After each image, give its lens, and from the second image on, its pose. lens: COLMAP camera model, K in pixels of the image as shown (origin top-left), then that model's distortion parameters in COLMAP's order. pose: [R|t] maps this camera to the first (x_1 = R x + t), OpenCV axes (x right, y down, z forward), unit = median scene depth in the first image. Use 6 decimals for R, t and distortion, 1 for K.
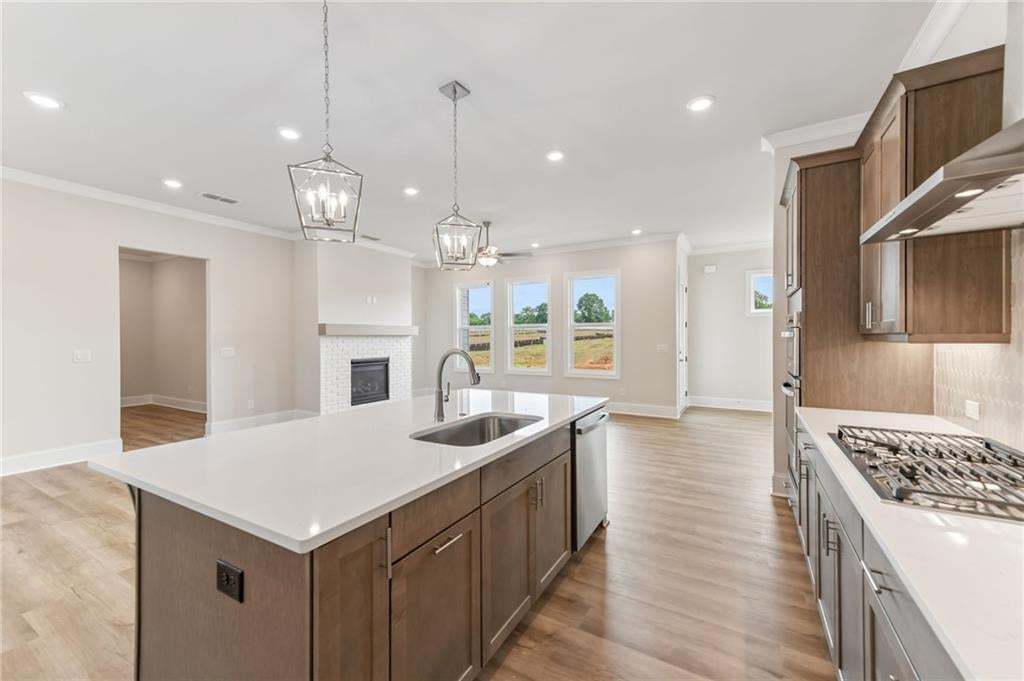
lens RADIAL K [[406.5, 0, 510.1], [0, 406.5, 338.1], [0, 0, 1]] dist [0.013918, 0.000927]
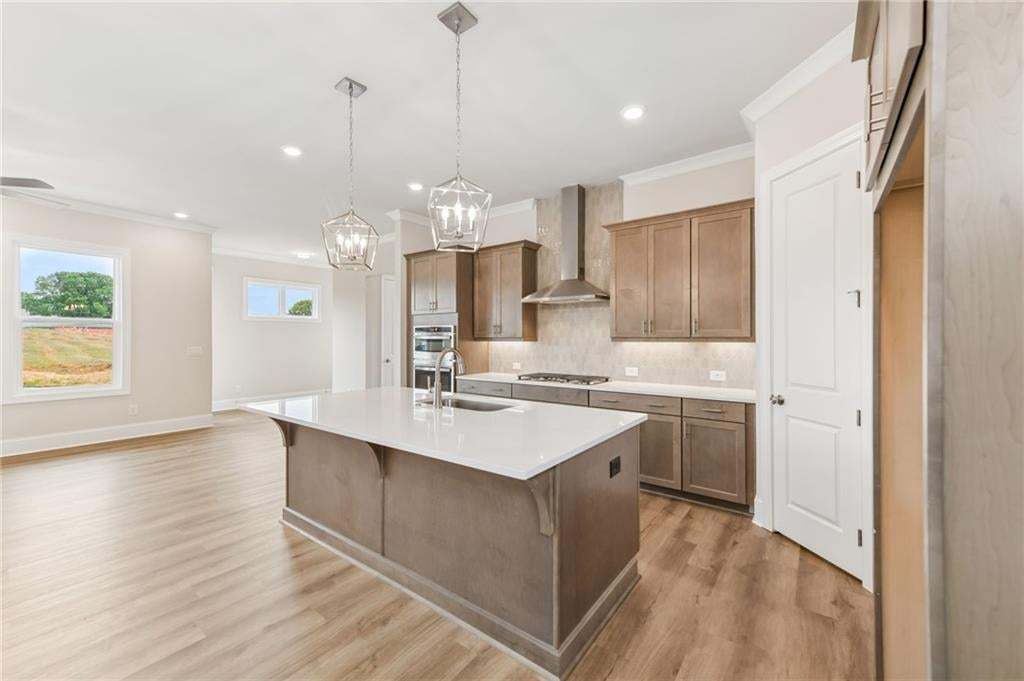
lens RADIAL K [[406.5, 0, 510.2], [0, 406.5, 342.0], [0, 0, 1]] dist [0.013918, 0.000927]
pose [[0.116693, -0.003988, 0.993160, -1.125872], [-0.000409, 0.999992, 0.004064, 0.003031], [-0.993168, -0.000880, 0.116690, 0.541963]]
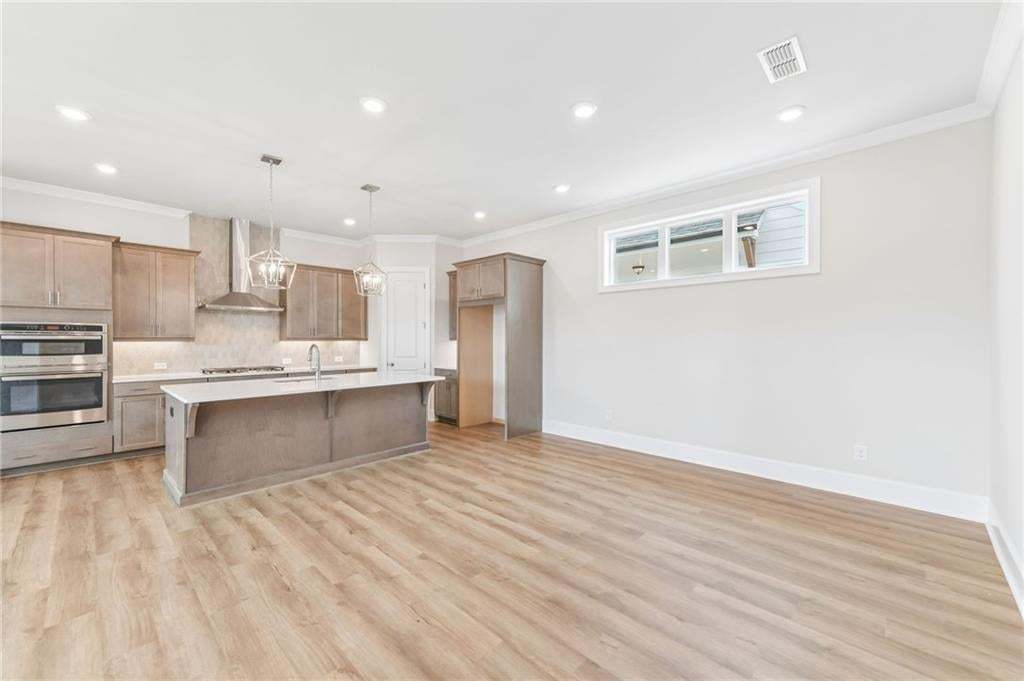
lens RADIAL K [[406.5, 0, 507.7], [0, 406.5, 341.4], [0, 0, 1]] dist [0.013918, 0.000927]
pose [[-0.970620, 0.003854, 0.240588, -1.309089], [0.005120, 0.999976, 0.004637, 0.006380], [-0.240564, 0.005733, -0.970616, 2.278379]]
